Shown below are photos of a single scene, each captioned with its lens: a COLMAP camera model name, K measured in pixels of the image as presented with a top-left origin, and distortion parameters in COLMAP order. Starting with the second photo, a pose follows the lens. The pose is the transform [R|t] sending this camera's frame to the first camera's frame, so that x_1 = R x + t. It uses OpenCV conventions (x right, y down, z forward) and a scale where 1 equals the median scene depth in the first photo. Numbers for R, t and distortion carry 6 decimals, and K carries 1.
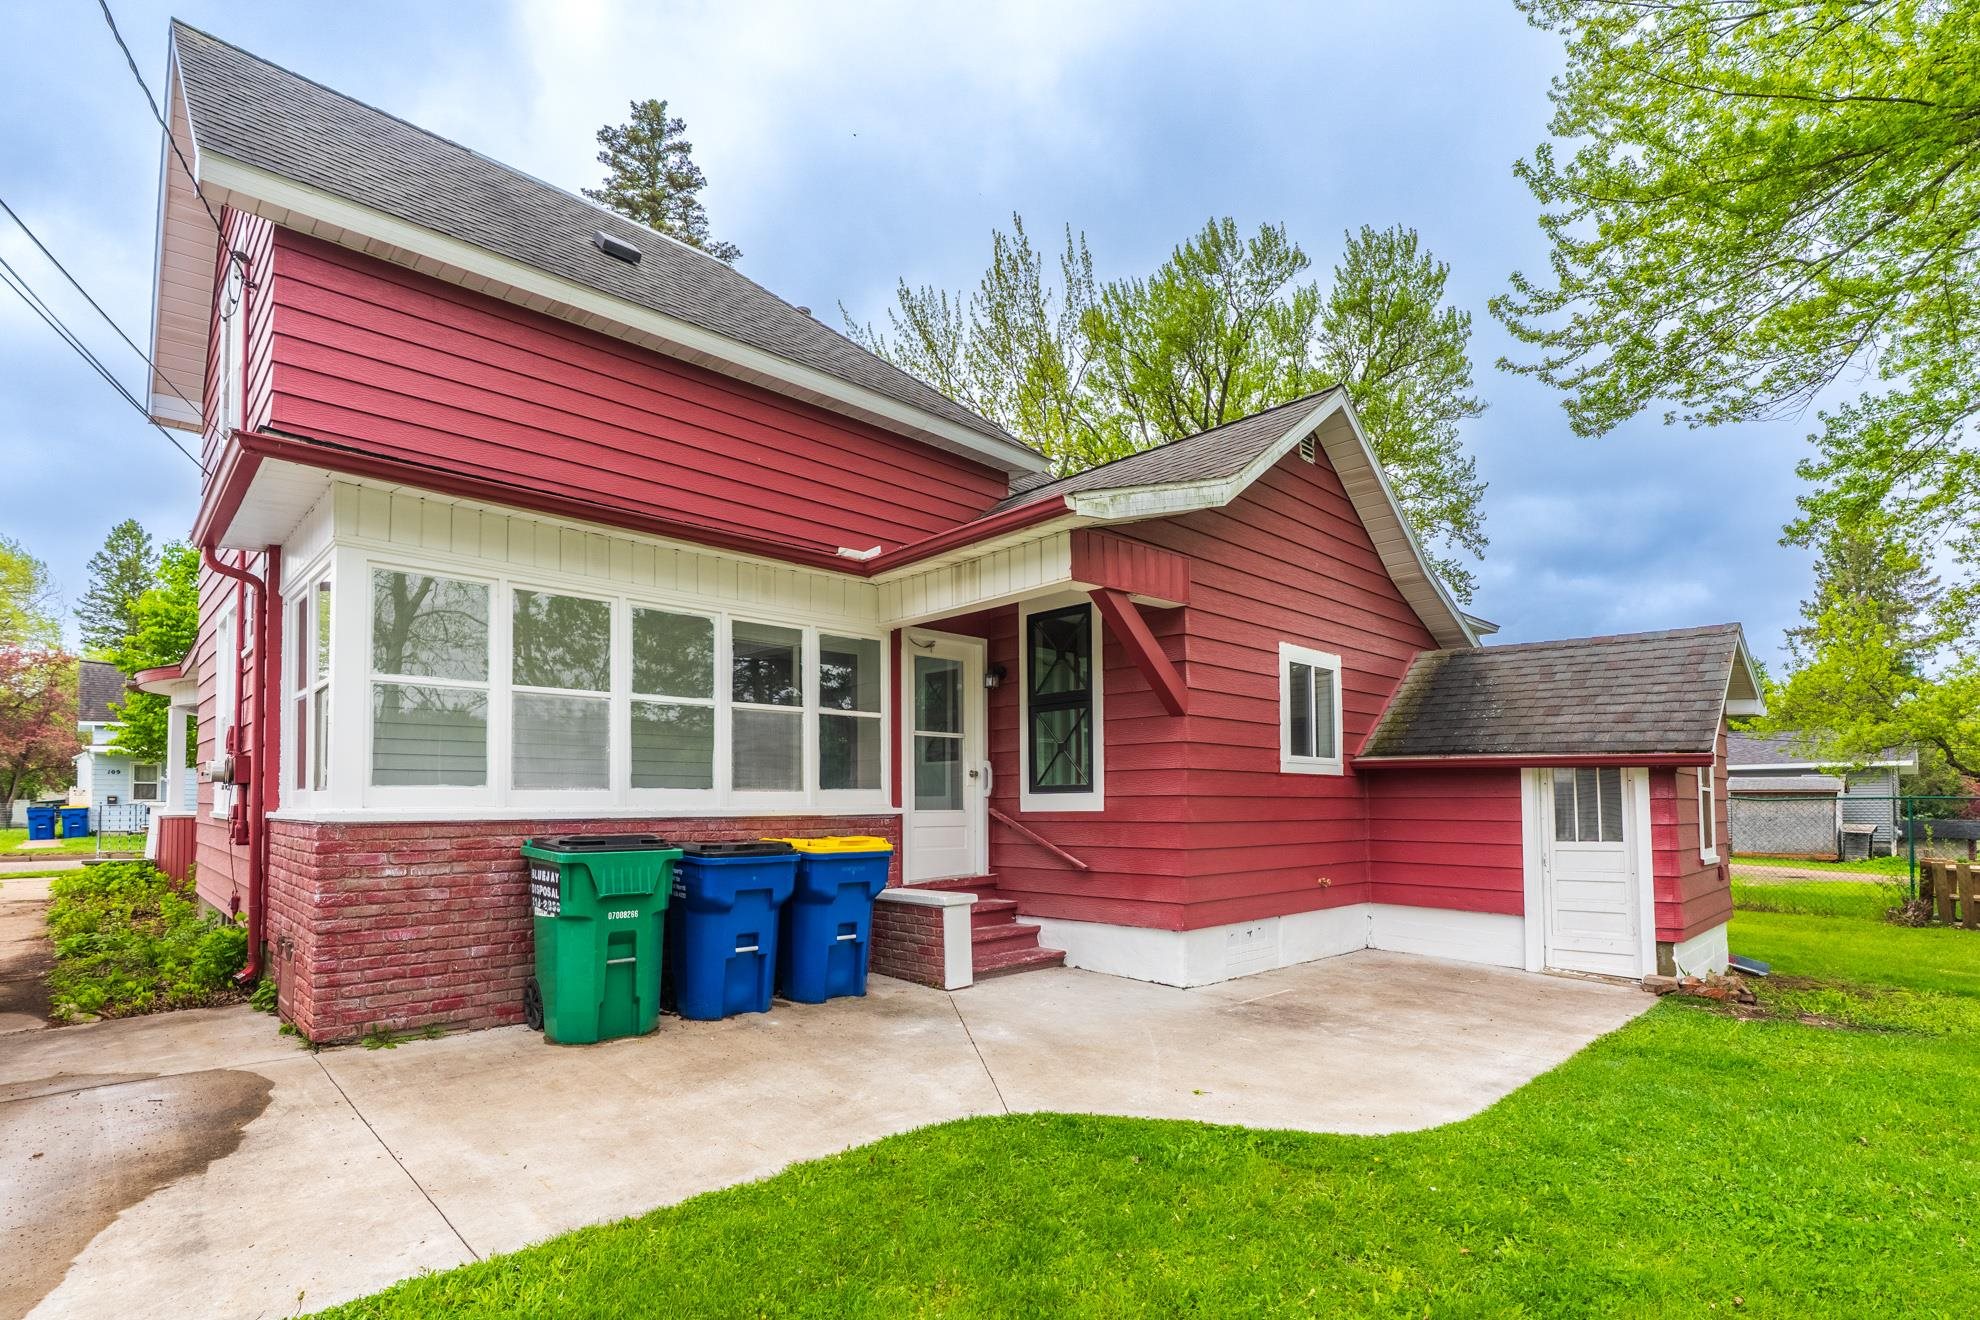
lens RADIAL K [[946.6, 0, 1021.8], [0, 946.6, 769.6], [0, 0, 1]] dist [0.012257, 0.000099]
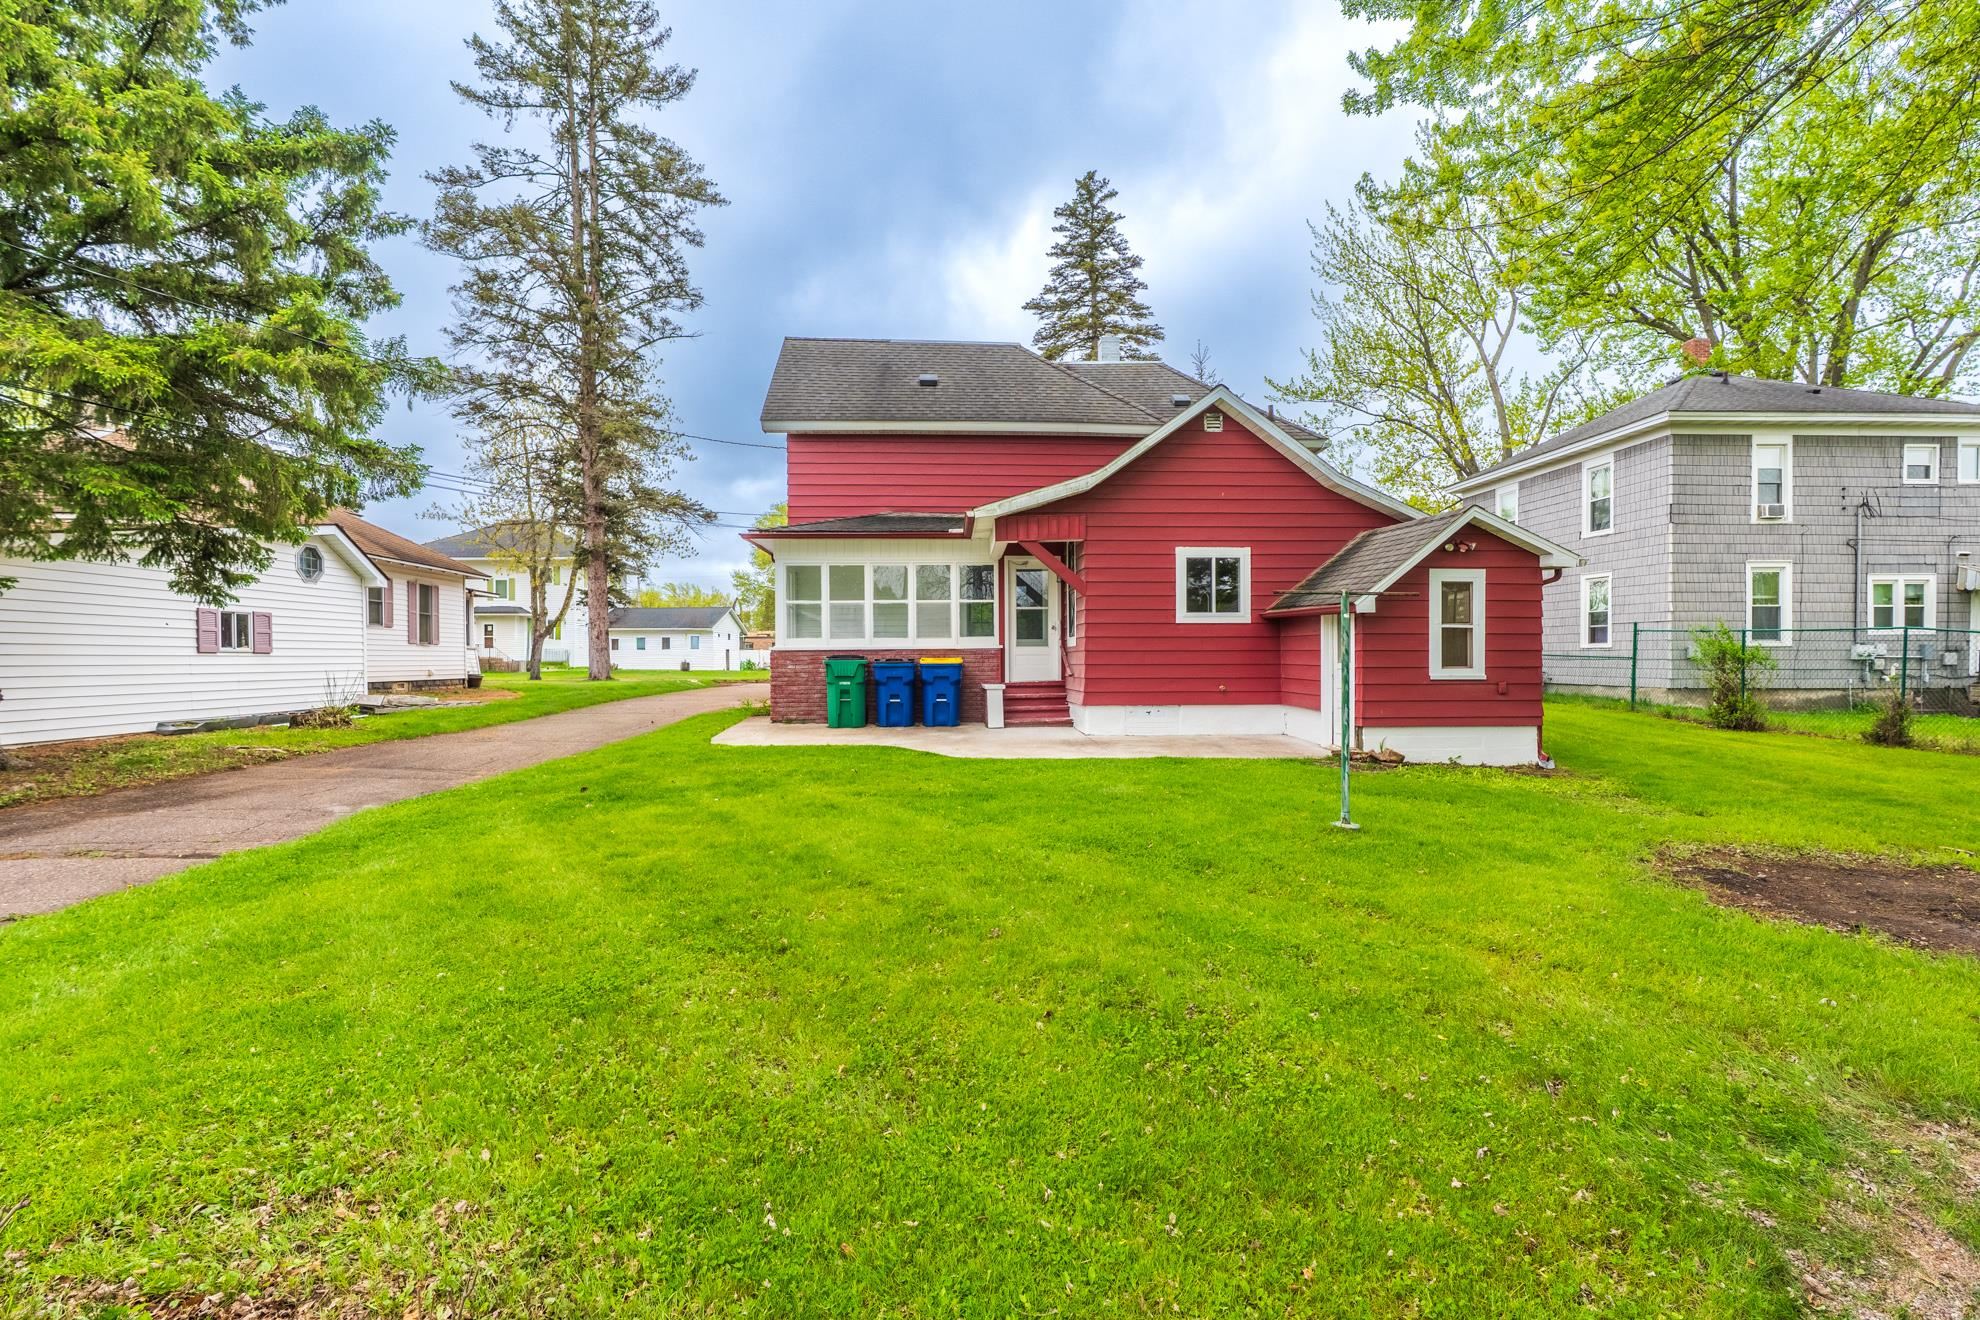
lens RADIAL K [[872.3, 0, 990.0], [0, 872.3, 660.0], [0, 0, 1]] dist [-0.002904, 0.000324]
pose [[0.757489, 0.001723, -0.652845, 1.059041], [0.028537, 0.998953, 0.035748, 0.003989], [0.652224, -0.045709, 0.756647, -0.438277]]
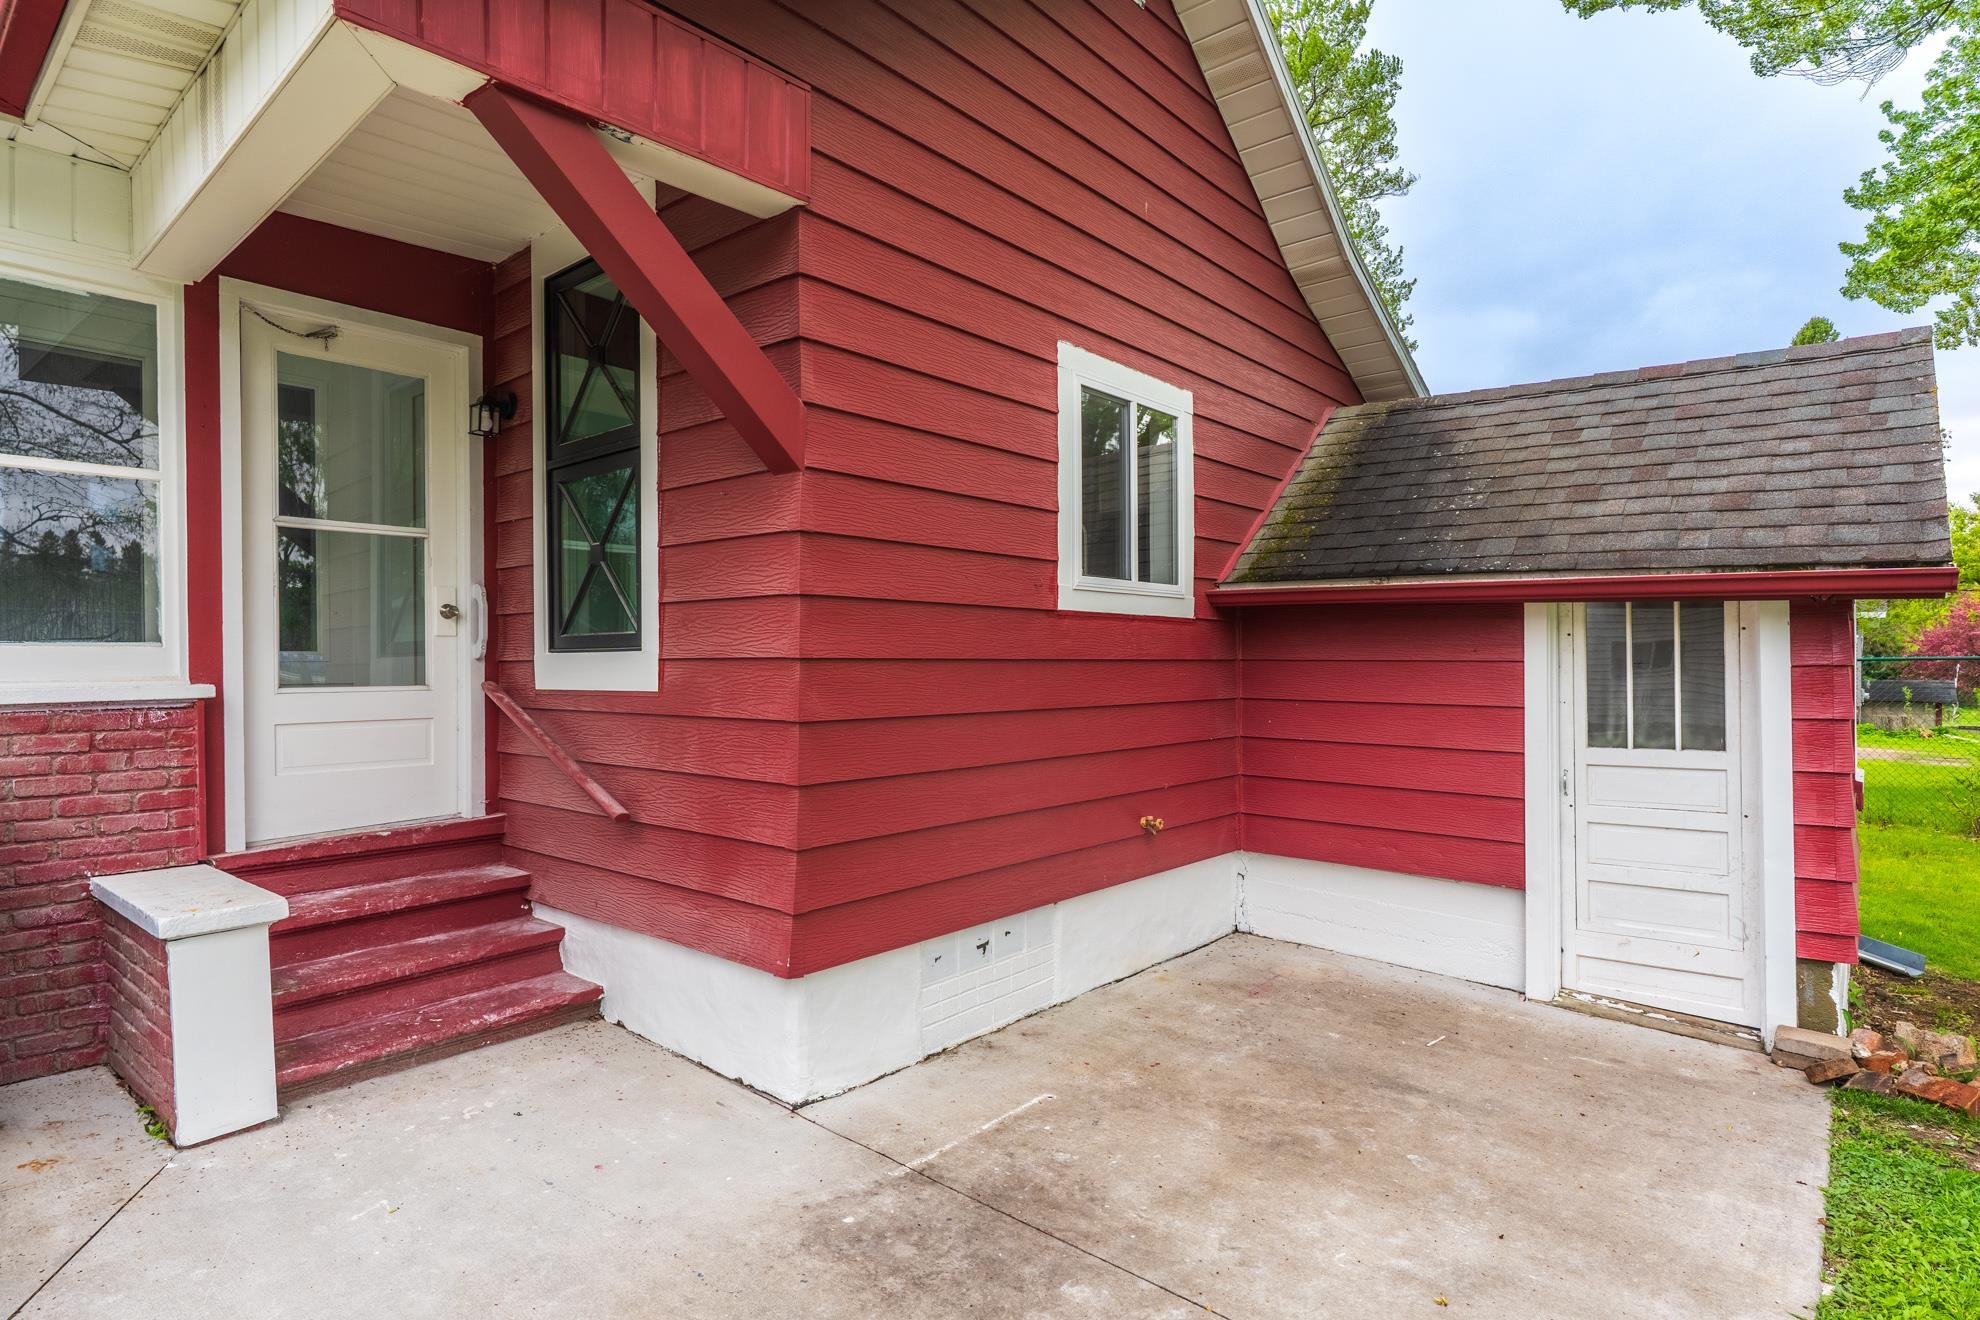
lens RADIAL K [[1044.6, 0, 990.0], [0, 1044.6, 660.0], [0, 0, 1]] dist [0.000261, 0.000382]
pose [[0.996586, 0.001017, 0.082560, 0.193588], [-0.004109, 0.999296, 0.037286, 0.008788], [-0.082464, -0.037498, 0.995888, 0.466015]]
